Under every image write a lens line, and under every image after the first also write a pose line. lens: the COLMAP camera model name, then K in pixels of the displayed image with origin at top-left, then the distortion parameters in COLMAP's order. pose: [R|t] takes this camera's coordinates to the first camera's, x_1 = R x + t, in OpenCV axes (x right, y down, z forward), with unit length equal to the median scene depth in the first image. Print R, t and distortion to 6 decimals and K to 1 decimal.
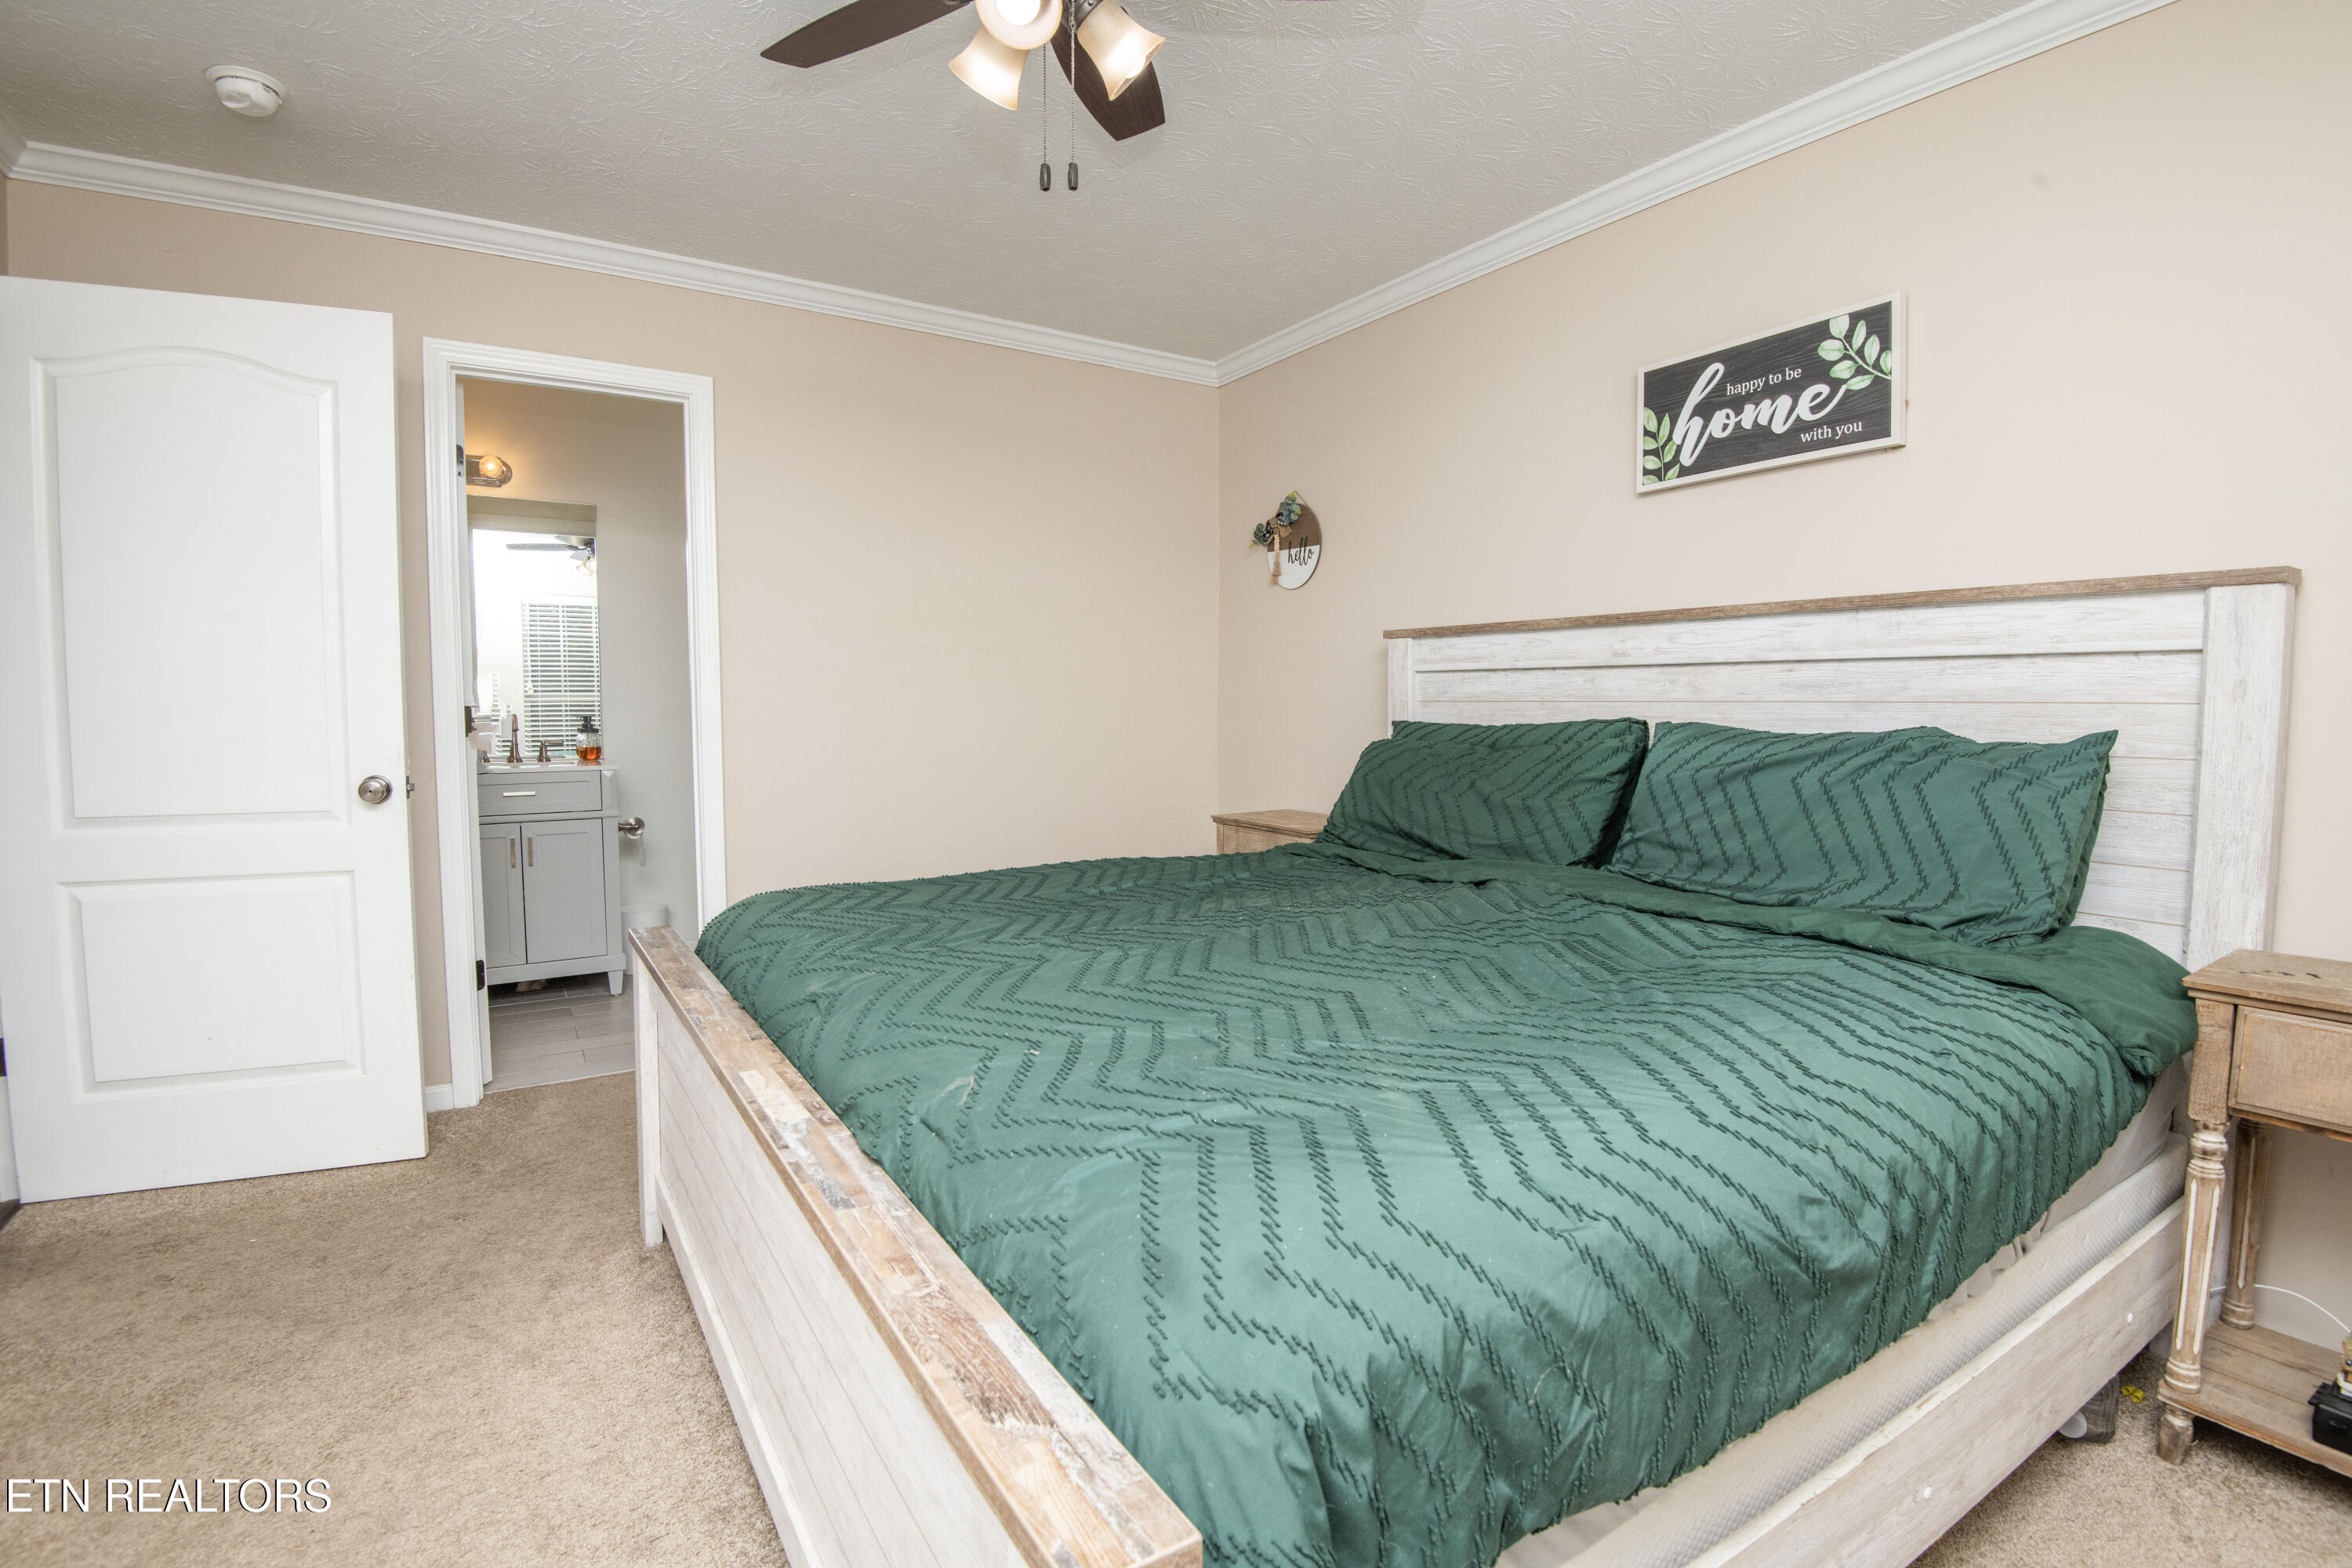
lens RADIAL K [[1100.3, 0, 1176.0], [0, 1100.3, 784.0], [0, 0, 1]] dist [-0.001203, -0.038051]
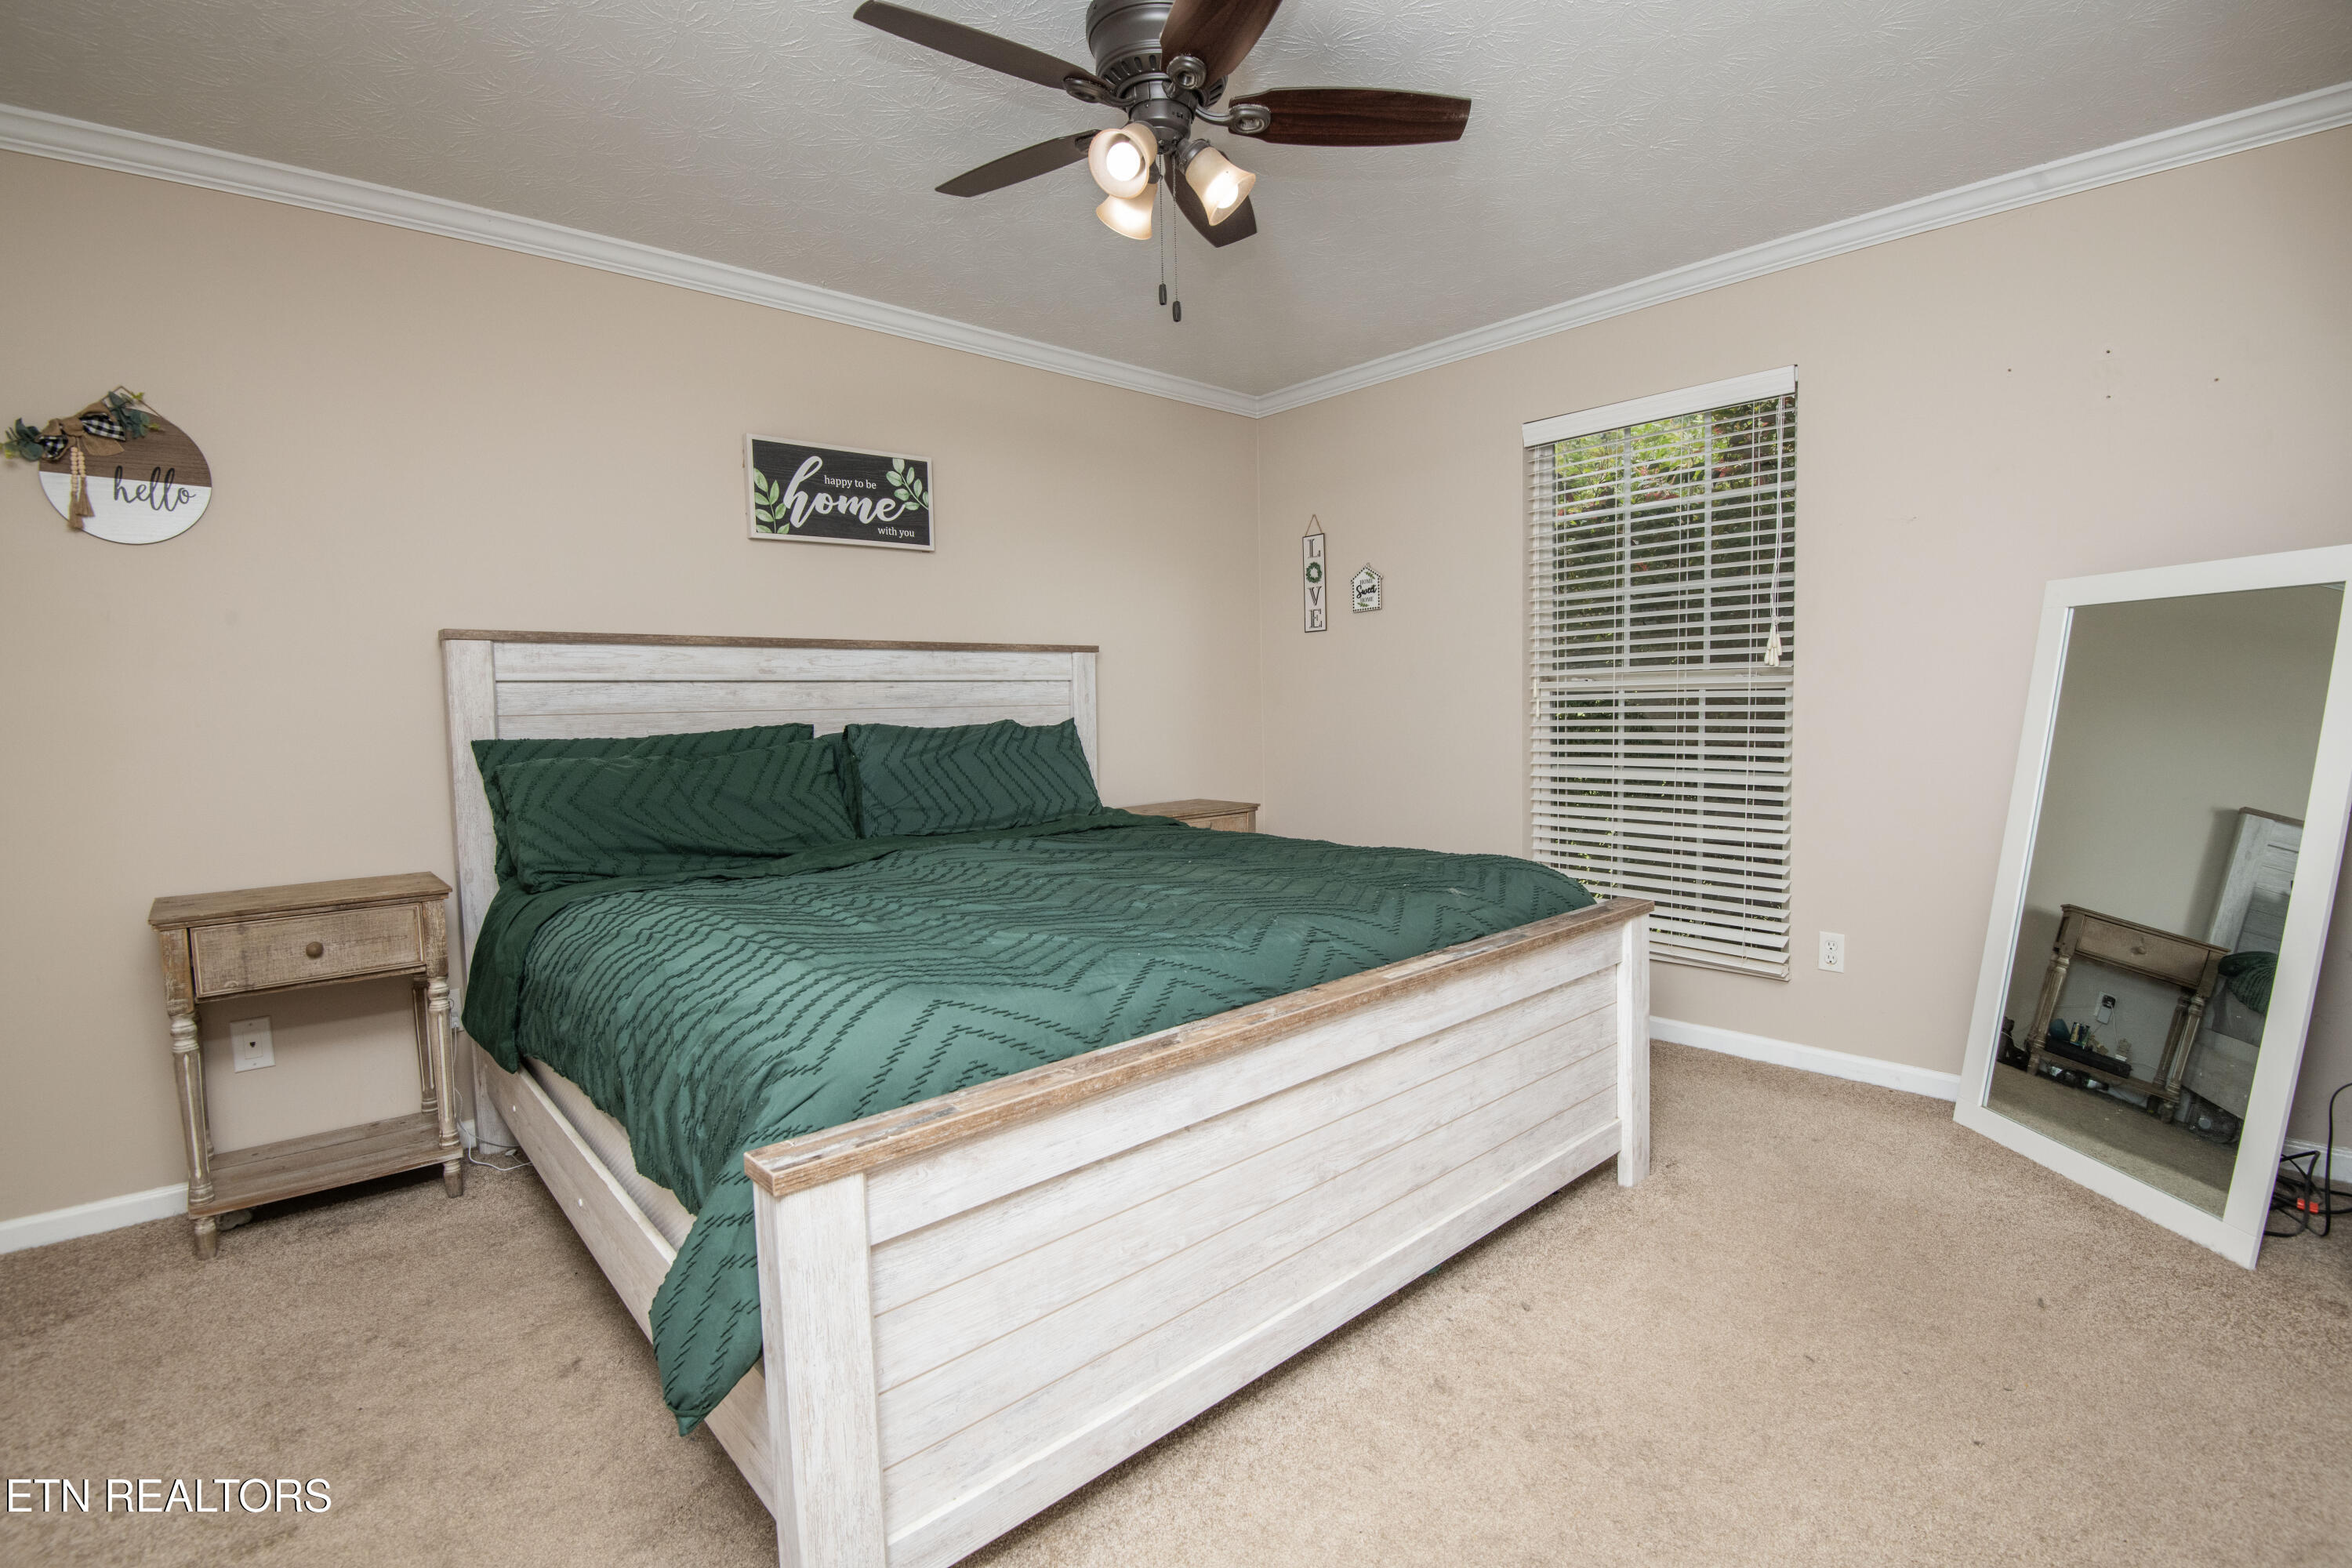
lens RADIAL K [[1080.3, 0, 1188.4], [0, 1080.3, 780.6], [0, 0, 1]] dist [-0.013037, -0.017578]
pose [[-0.175300, -0.056272, 0.982906, -0.904943], [0.099999, 0.992184, 0.074638, -0.044797], [-0.979423, 0.111374, -0.168302, 0.823753]]
